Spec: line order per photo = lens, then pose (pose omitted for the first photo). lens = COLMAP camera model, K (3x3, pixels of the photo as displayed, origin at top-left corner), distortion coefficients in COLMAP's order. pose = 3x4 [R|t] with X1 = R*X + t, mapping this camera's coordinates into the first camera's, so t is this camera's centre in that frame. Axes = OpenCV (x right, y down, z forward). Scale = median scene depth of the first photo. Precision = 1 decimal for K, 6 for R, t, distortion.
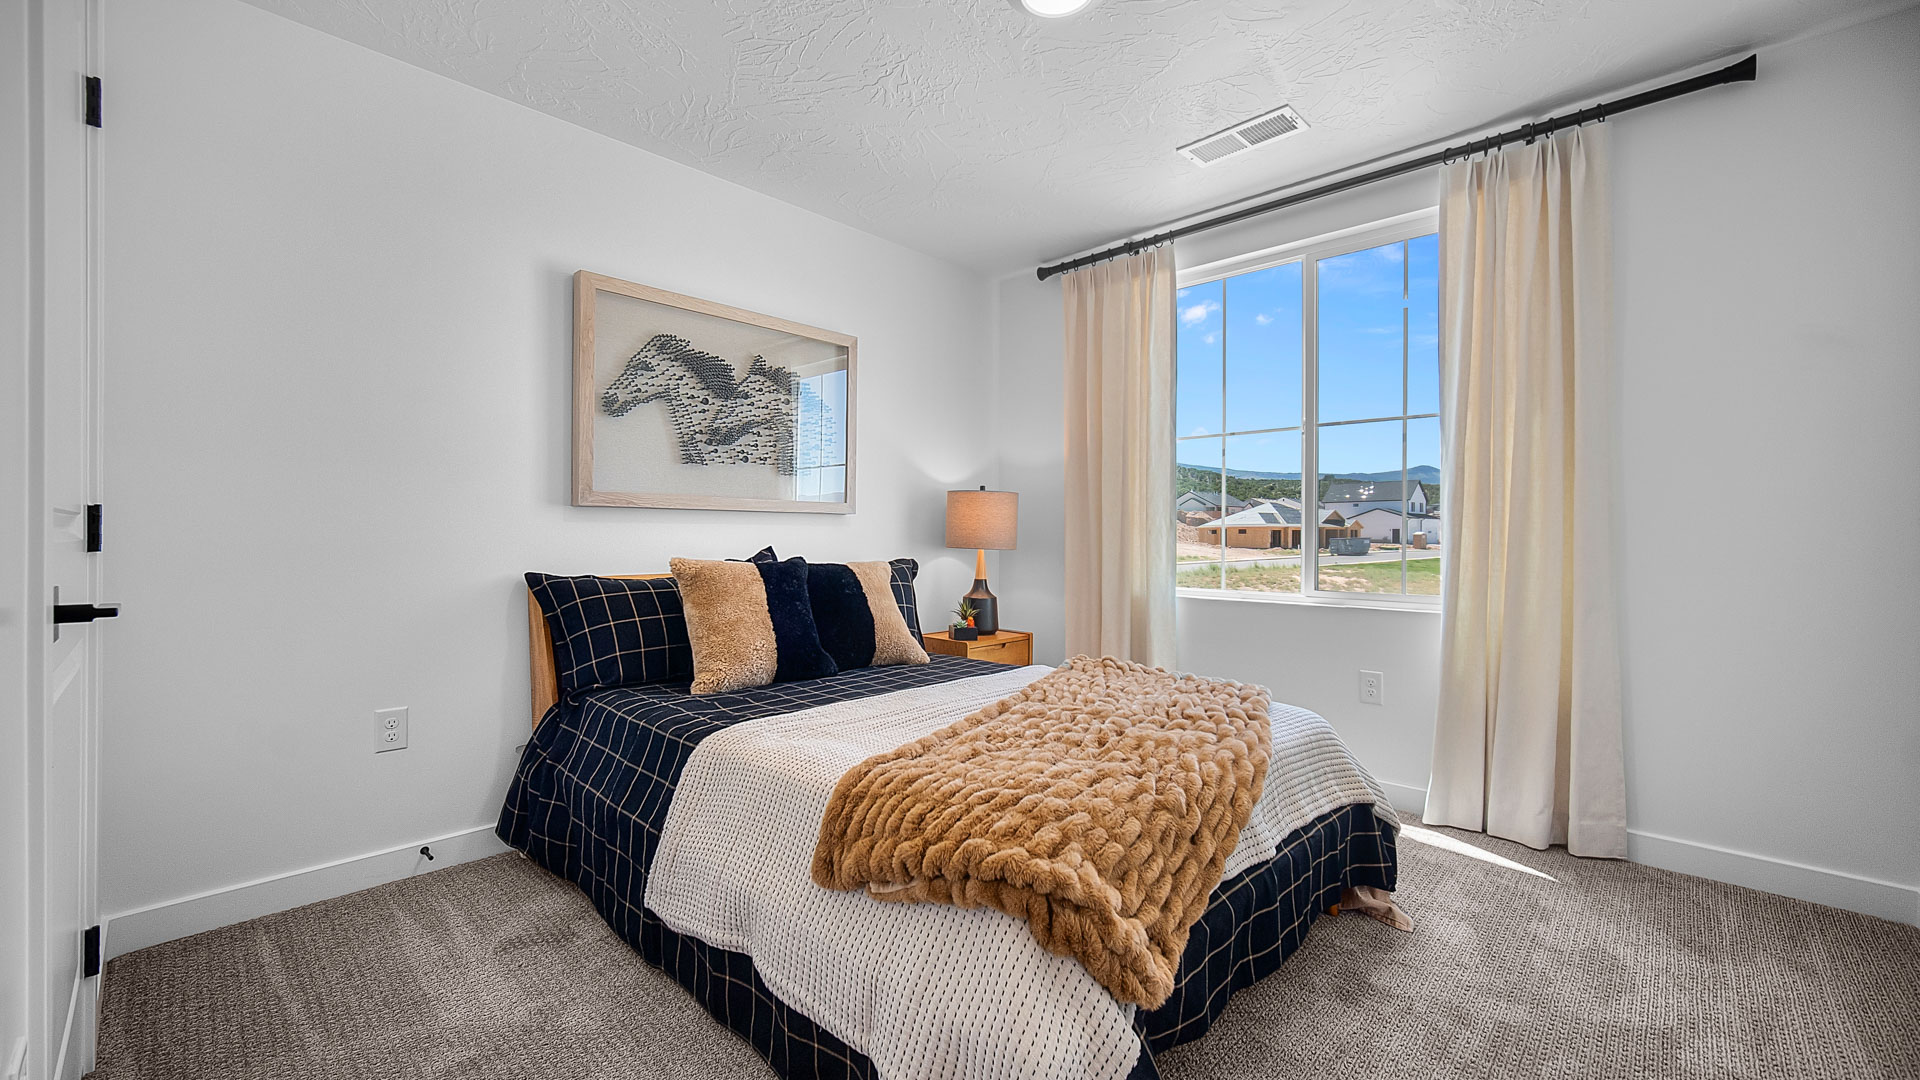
lens RADIAL K [[764.9, 0, 950.6], [0, 764.9, 532.3], [0, 0, 1]] dist [-0.000449, 0.001034]
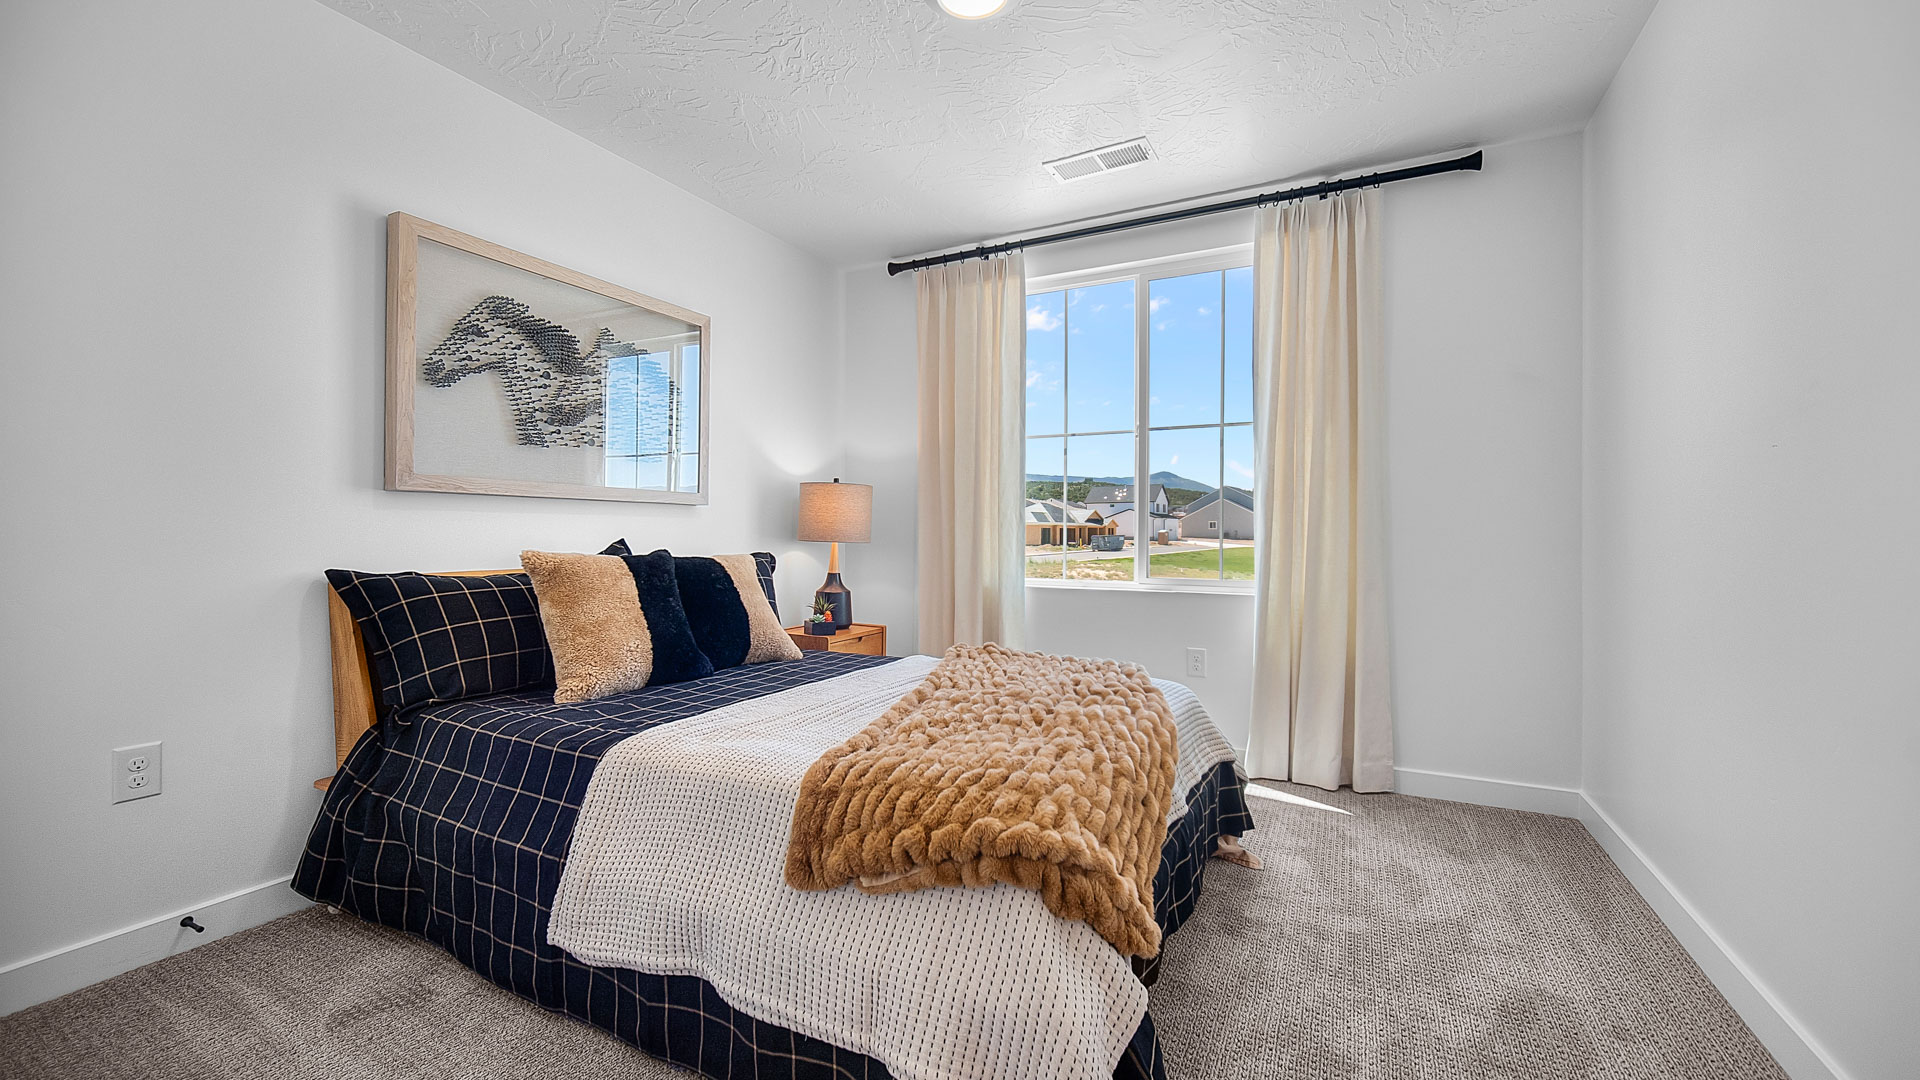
lens RADIAL K [[764.9, 0, 951.1], [0, 764.9, 529.9], [0, 0, 1]] dist [-0.000449, 0.001034]
pose [[0.960667, 0.001307, 0.277699, -0.126825], [-0.001294, 0.999999, -0.000227, 0.008465], [-0.277699, -0.000142, 0.960668, 0.017063]]
